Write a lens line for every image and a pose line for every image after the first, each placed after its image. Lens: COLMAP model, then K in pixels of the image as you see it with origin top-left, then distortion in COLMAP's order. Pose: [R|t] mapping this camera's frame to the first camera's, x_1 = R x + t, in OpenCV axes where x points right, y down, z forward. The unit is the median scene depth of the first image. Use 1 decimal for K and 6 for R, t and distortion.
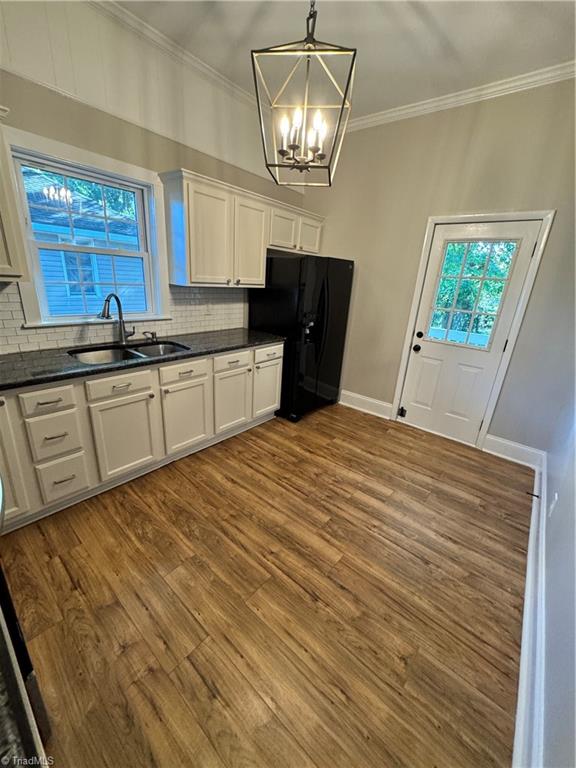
lens RADIAL K [[305.9, 0, 288.7], [0, 305.9, 383.2], [0, 0, 1]] dist [-0.001202, 0.000401]
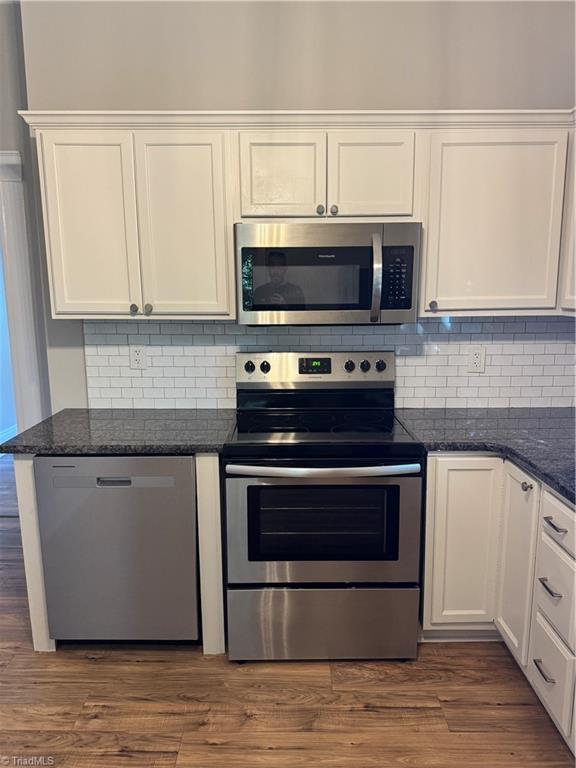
lens RADIAL K [[537.5, 0, 288.9], [0, 537.5, 386.4], [0, 0, 1]] dist [0.067966, -0.086098]
pose [[-0.767706, 0.047282, -0.639056, 0.185735], [-0.252713, 0.894108, 0.369739, -0.336208], [0.588867, 0.445349, -0.674463, 1.029759]]
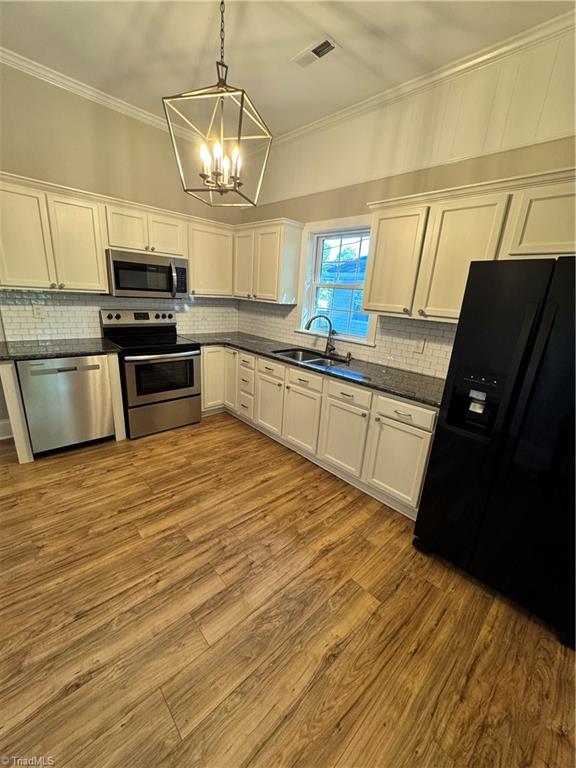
lens RADIAL K [[305.9, 0, 288.7], [0, 305.9, 383.2], [0, 0, 1]] dist [-0.001202, 0.000401]
pose [[-0.110428, 0.212466, -0.970909, 0.883726], [-0.395078, 0.887003, 0.239039, -0.311391], [0.911986, 0.409981, -0.014009, 1.075392]]
